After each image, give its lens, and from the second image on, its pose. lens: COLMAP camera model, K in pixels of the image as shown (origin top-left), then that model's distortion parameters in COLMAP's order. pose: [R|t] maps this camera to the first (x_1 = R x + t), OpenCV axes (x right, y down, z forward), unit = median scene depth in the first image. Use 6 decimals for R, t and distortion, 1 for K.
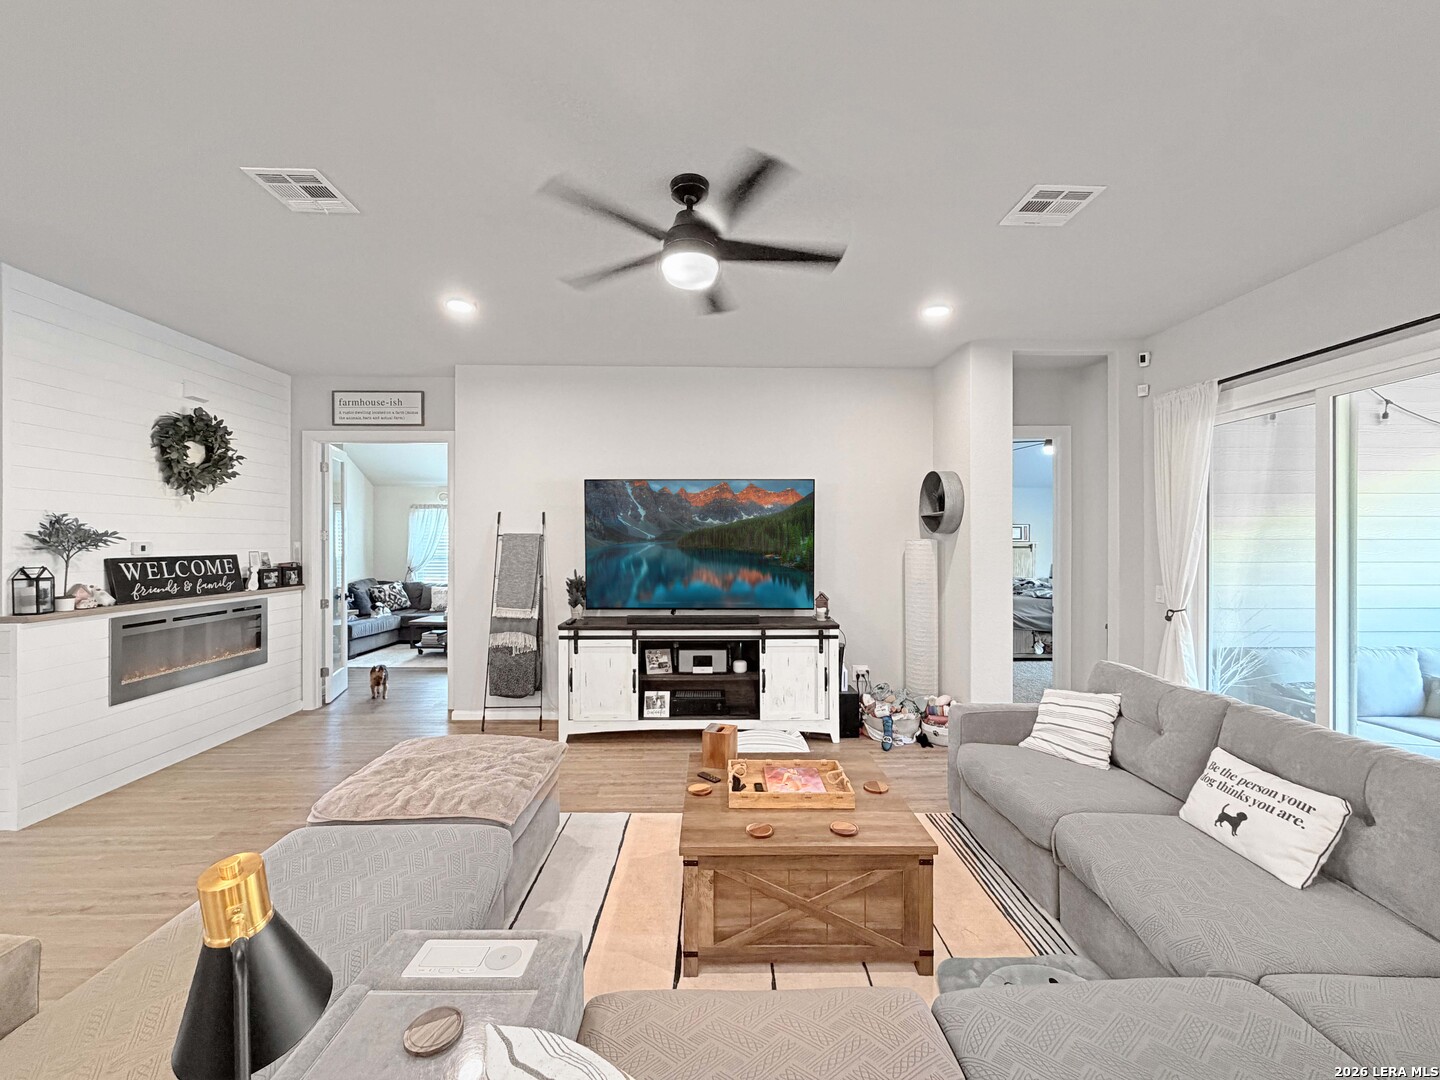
lens RADIAL K [[574.1, 0, 715.6], [0, 574.1, 540.4], [0, 0, 1]] dist [0.000654, 0.000009]
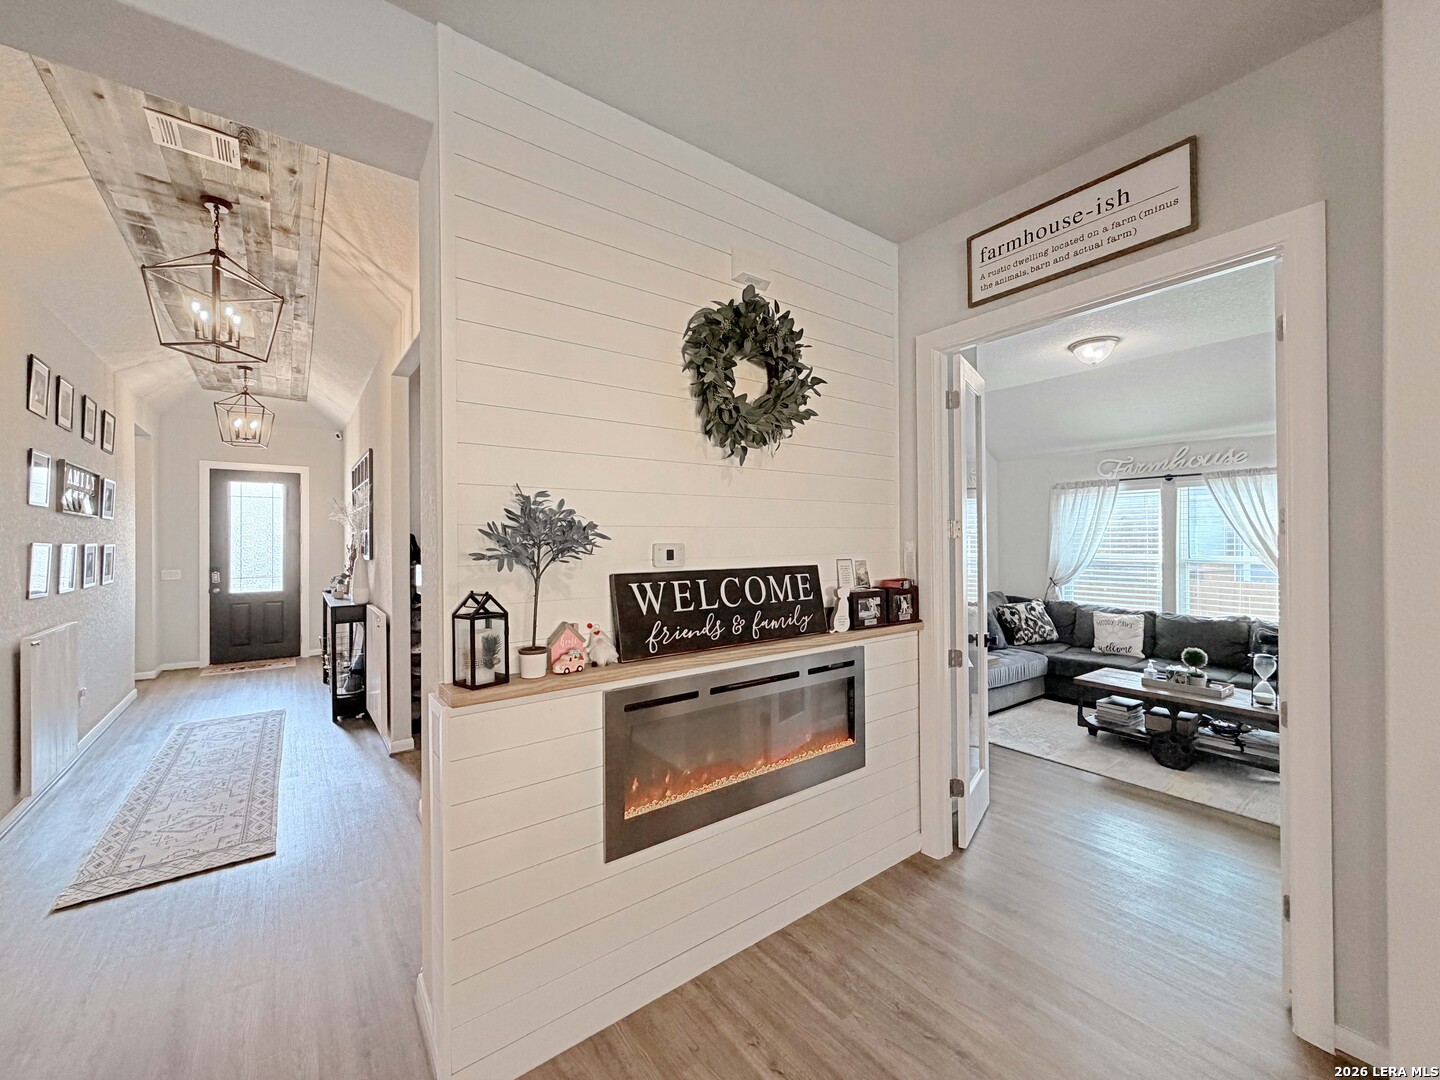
lens RADIAL K [[574.1, 0, 715.6], [0, 574.1, 540.4], [0, 0, 1]] dist [0.000654, 0.000009]
pose [[0.580191, -0.005313, -0.814463, -0.456435], [0.007824, 0.999969, -0.000949, 0.000729], [0.814443, -0.005822, 0.580215, 0.621352]]
